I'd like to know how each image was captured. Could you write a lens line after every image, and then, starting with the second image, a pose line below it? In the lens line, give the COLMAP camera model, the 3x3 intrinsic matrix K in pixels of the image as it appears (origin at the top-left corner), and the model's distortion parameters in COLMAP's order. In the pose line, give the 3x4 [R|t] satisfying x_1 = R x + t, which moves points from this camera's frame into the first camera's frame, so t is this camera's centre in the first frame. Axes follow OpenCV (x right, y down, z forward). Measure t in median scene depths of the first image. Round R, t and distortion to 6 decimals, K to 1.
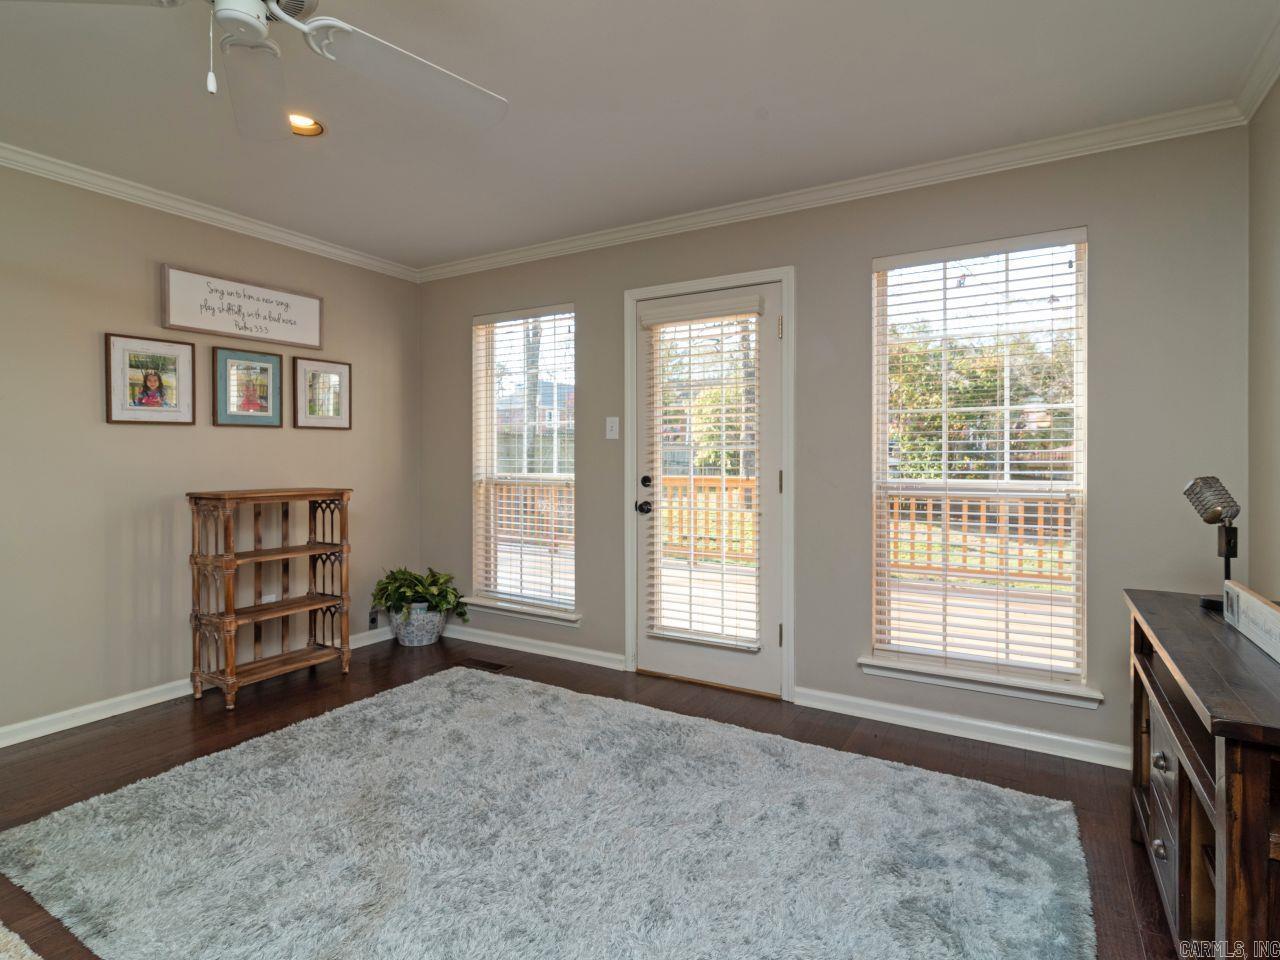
lens RADIAL K [[653.4, 0, 644.8], [0, 653.4, 465.4], [0, 0, 1]] dist [-0.001514, -0.000169]
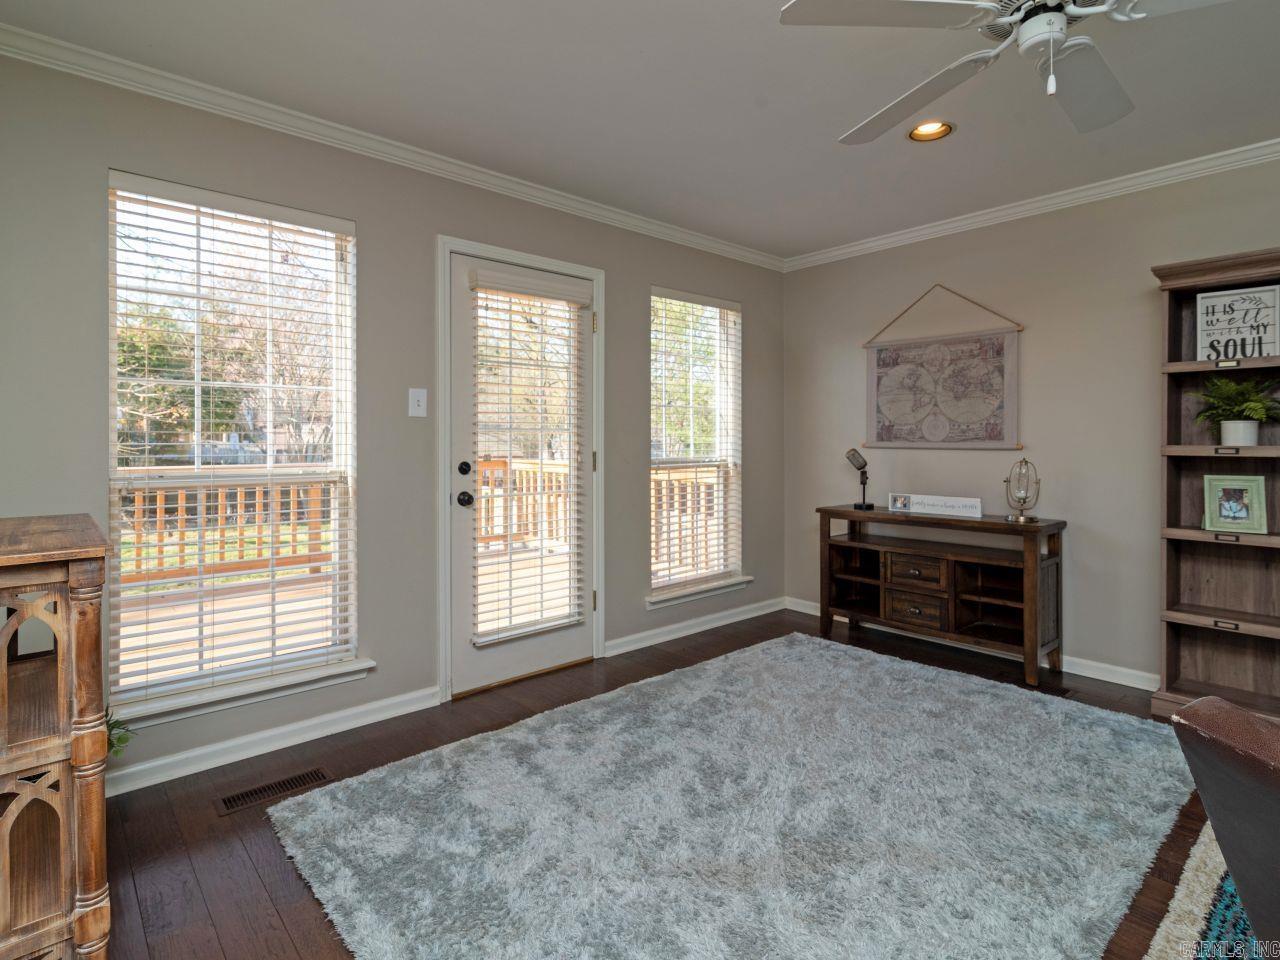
lens RADIAL K [[675.3, 0, 644.1], [0, 675.3, 446.1], [0, 0, 1]] dist [-0.001826, -0.000542]
pose [[0.298813, -0.007059, 0.954286, -0.758017], [0.012976, 0.999910, 0.003334, -0.004123], [-0.954224, 0.011386, 0.298878, 0.510776]]
